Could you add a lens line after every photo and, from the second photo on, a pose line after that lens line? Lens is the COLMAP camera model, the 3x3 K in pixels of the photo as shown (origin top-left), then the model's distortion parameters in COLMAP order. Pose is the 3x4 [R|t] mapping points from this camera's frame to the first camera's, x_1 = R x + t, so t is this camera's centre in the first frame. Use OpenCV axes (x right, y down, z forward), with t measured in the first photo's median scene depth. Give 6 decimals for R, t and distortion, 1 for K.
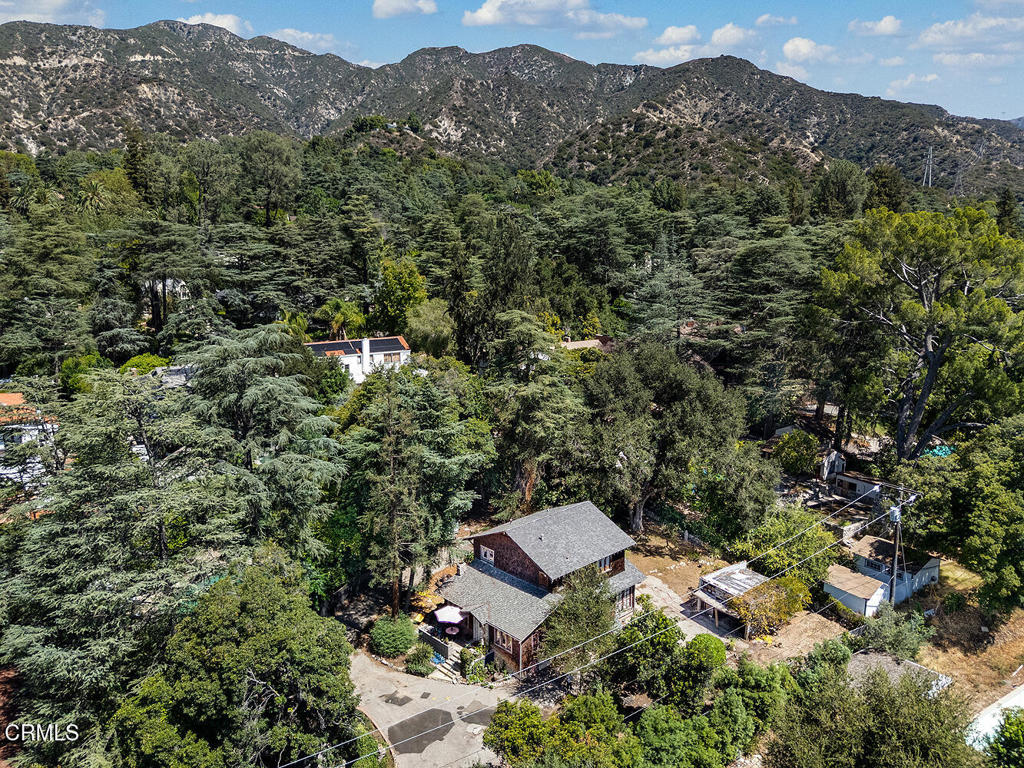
lens RADIAL K [[796.4, 0, 517.5], [0, 796.4, 384.4], [0, 0, 1]] dist [0.052451, -0.047715]
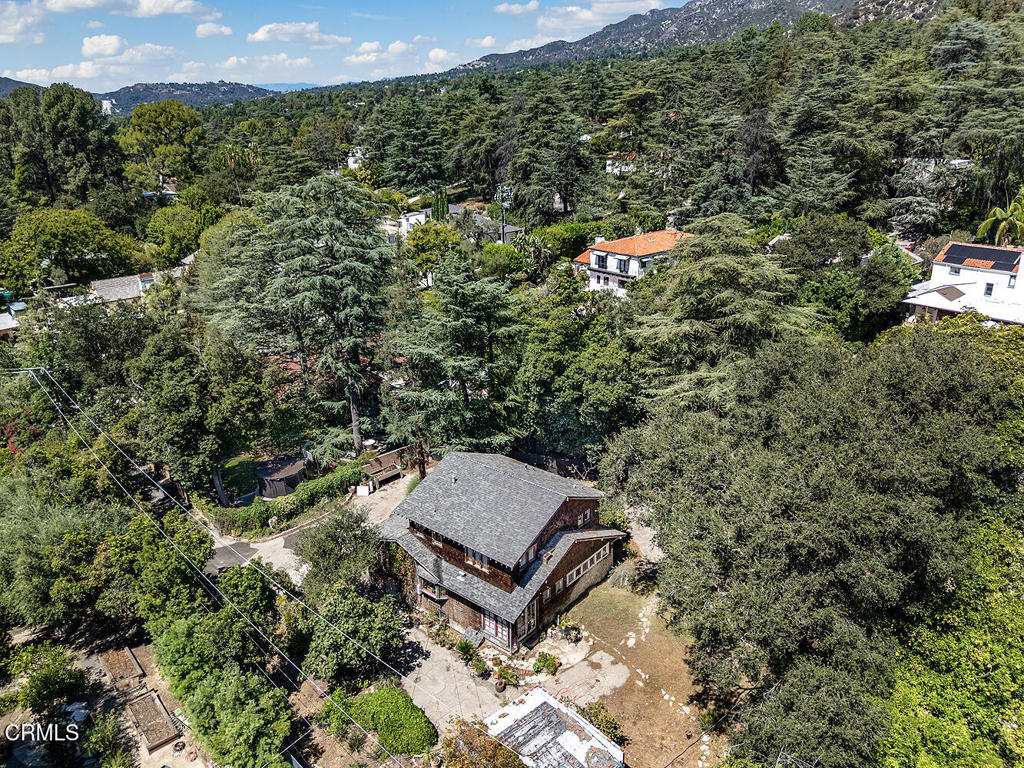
lens RADIAL K [[783.1, 0, 512.0], [0, 783.1, 384.0], [0, 0, 1]] dist [0.065111, -0.042334]
pose [[0.095223, 0.343130, -0.934449, 0.727389], [-0.172893, 0.930148, 0.323932, -0.166902], [0.980327, 0.130714, 0.147897, 0.879806]]
